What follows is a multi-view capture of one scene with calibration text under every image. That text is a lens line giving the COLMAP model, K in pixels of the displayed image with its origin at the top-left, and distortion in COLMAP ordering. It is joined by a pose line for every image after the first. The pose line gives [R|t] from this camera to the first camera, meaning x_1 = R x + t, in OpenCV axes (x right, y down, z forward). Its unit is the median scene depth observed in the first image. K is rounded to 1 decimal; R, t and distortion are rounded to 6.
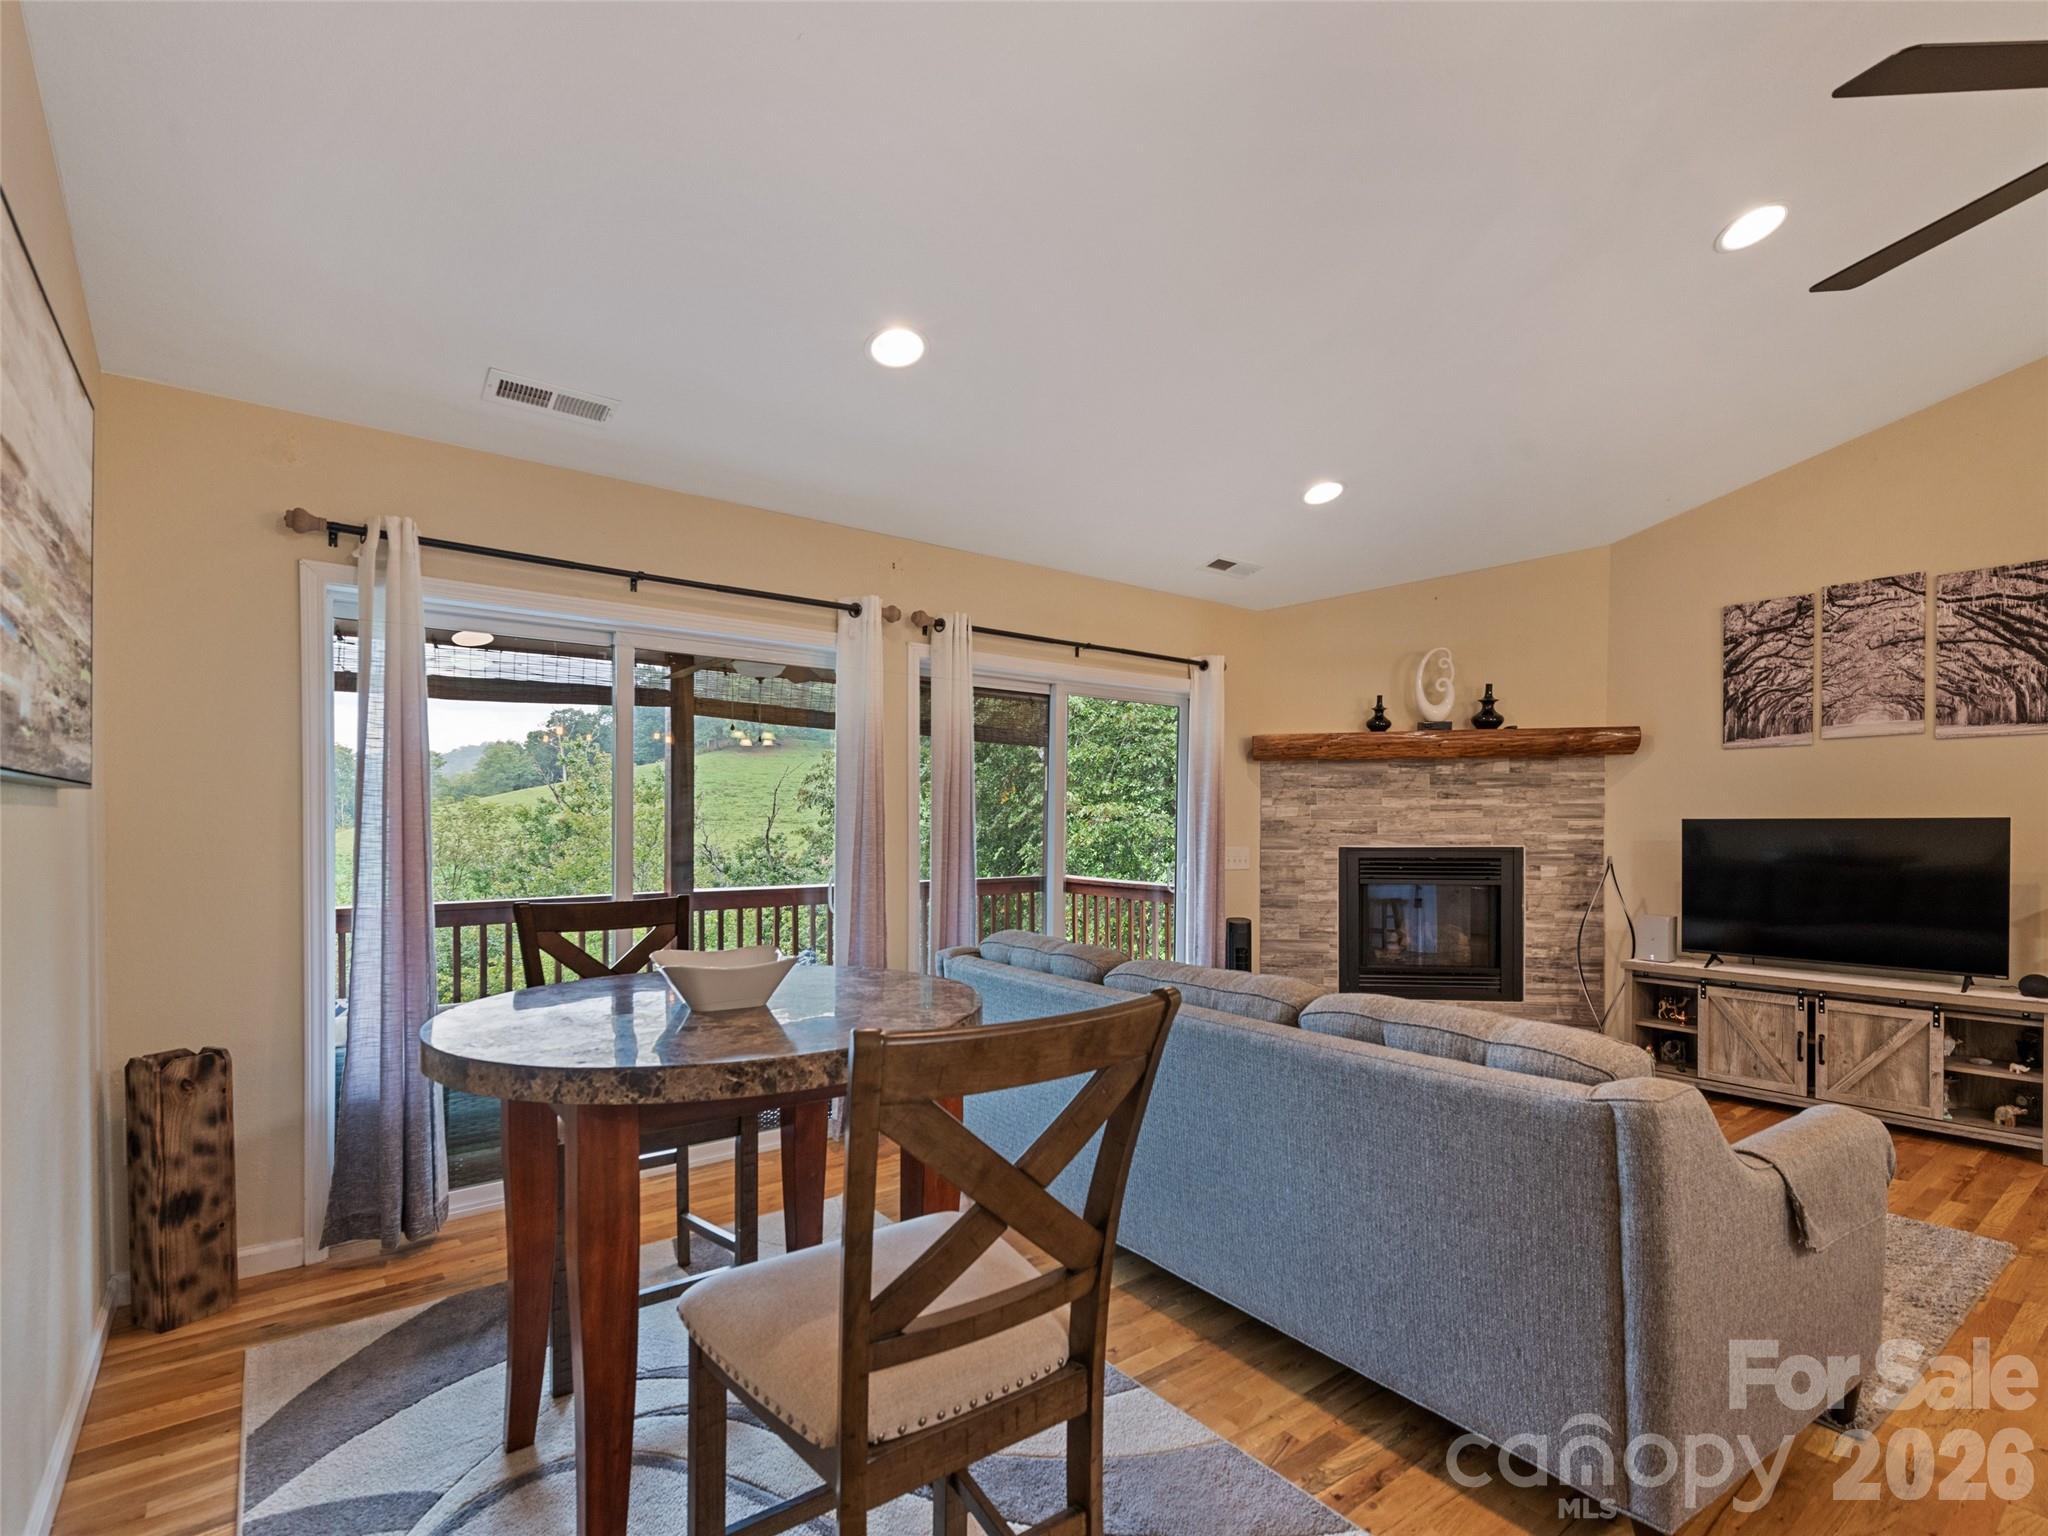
lens RADIAL K [[974.7, 0, 1056.1], [0, 974.7, 842.2], [0, 0, 1]] dist [0.014407, -0.005149]
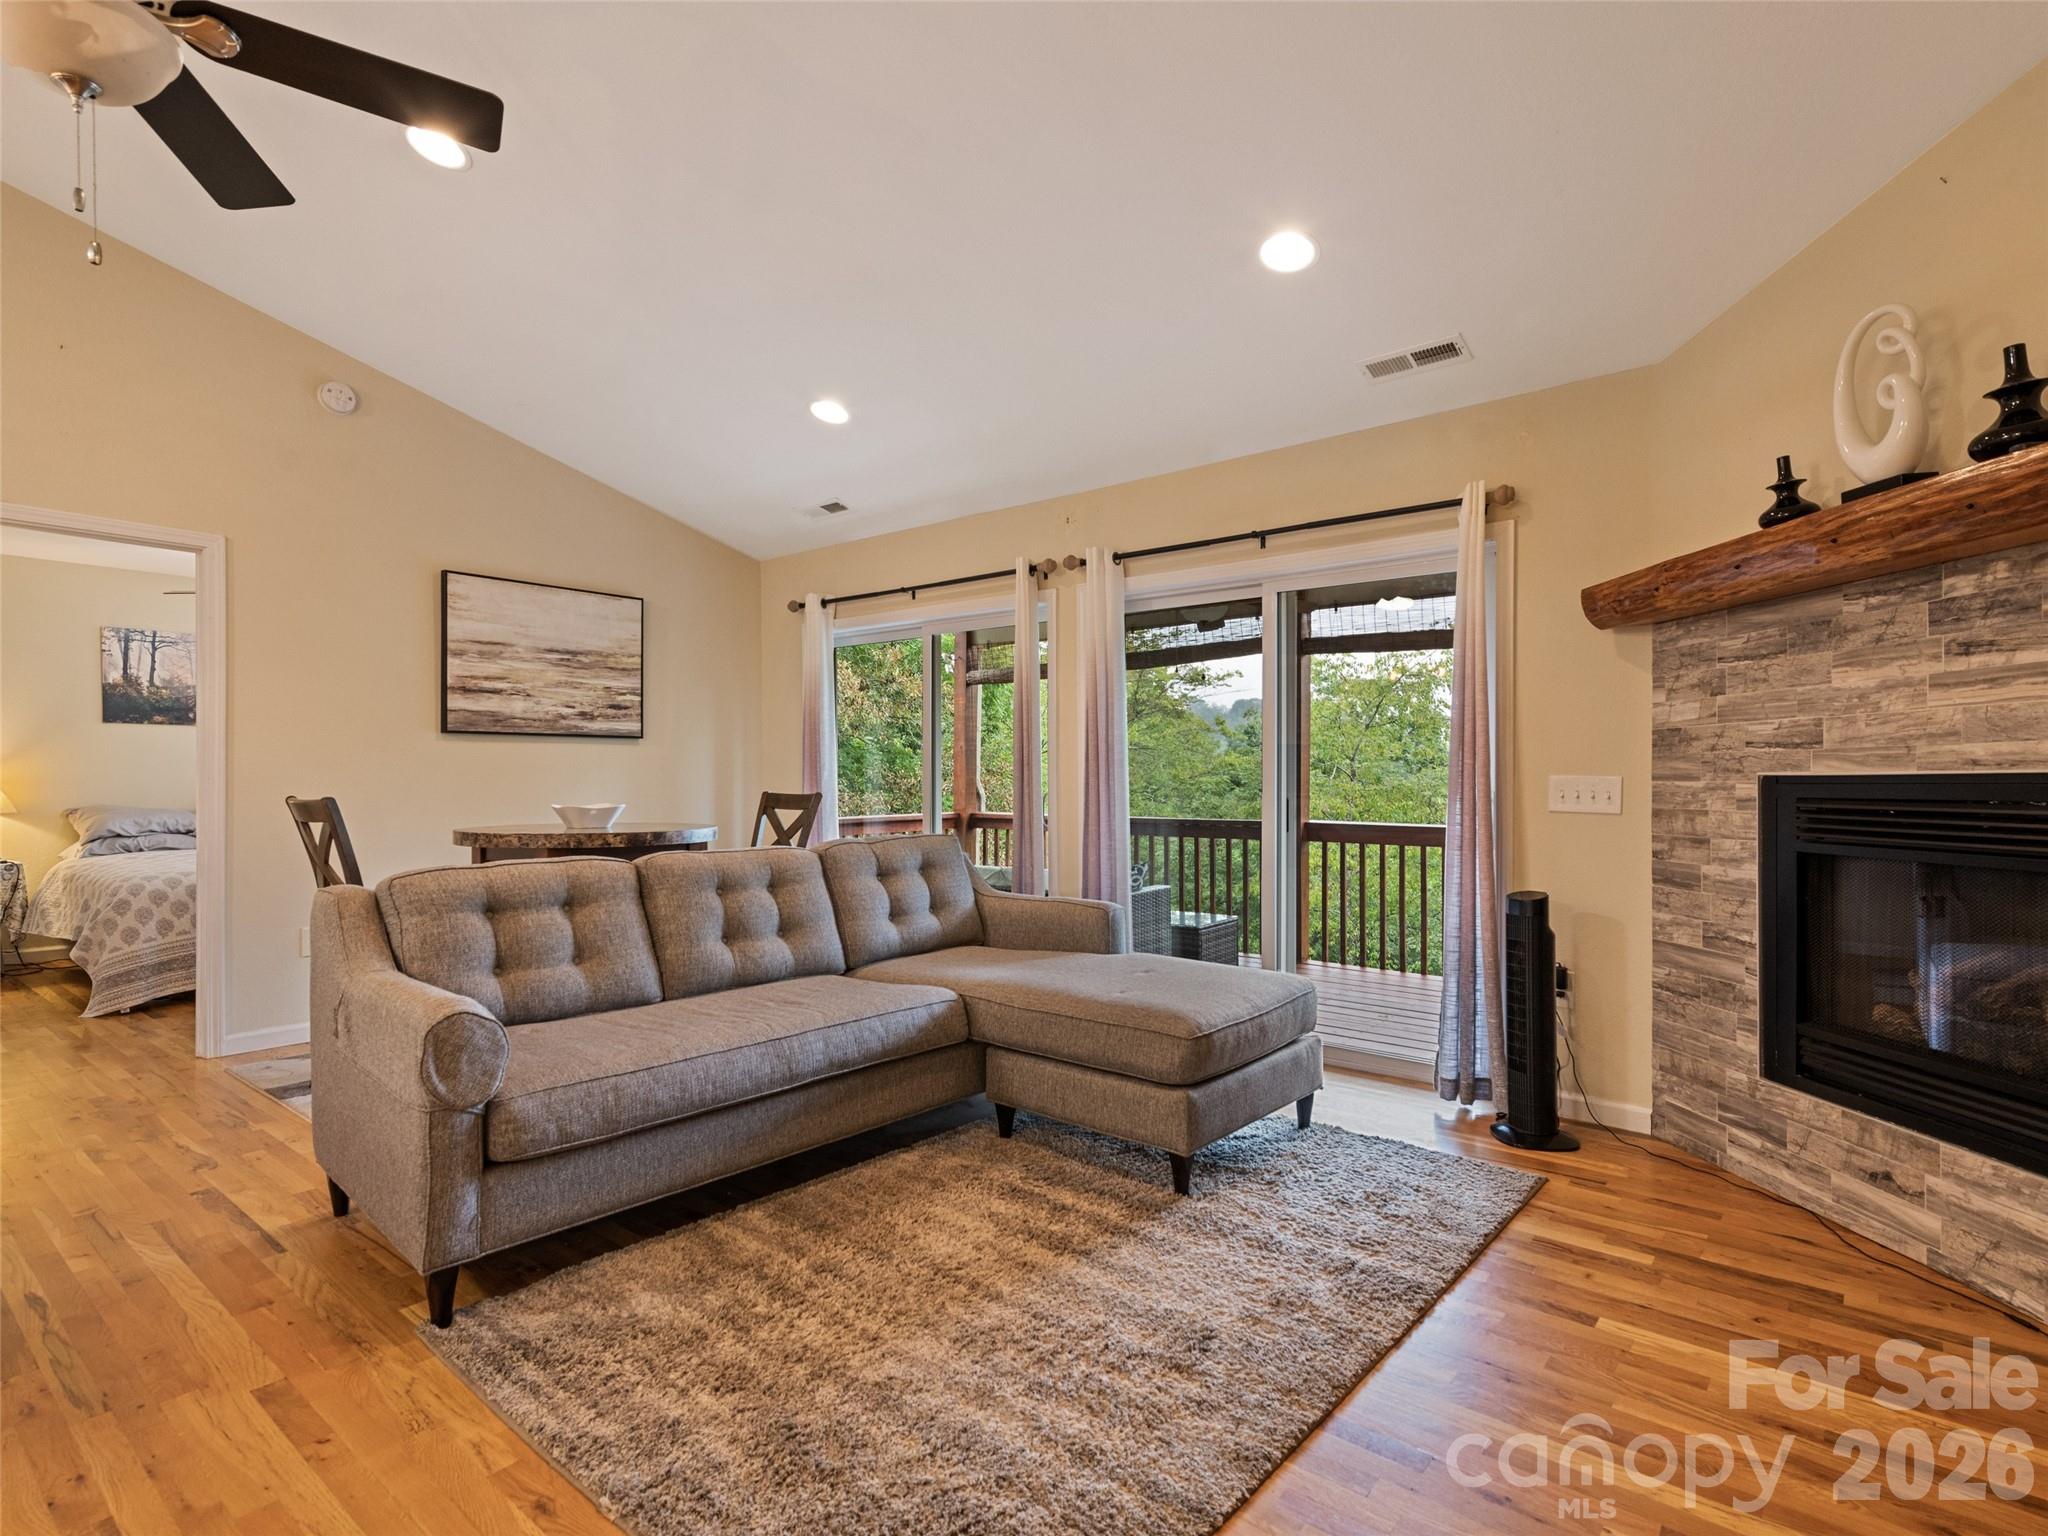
lens RADIAL K [[1015.3, 0, 962.9], [0, 1015.3, 785.4], [0, 0, 1]] dist [0.016694, -0.003200]
pose [[0.192776, 0.007106, -0.981217, 0.762422], [-0.018969, 0.999814, 0.003514, 0.016877], [0.981059, 0.017935, 0.192875, 0.519754]]
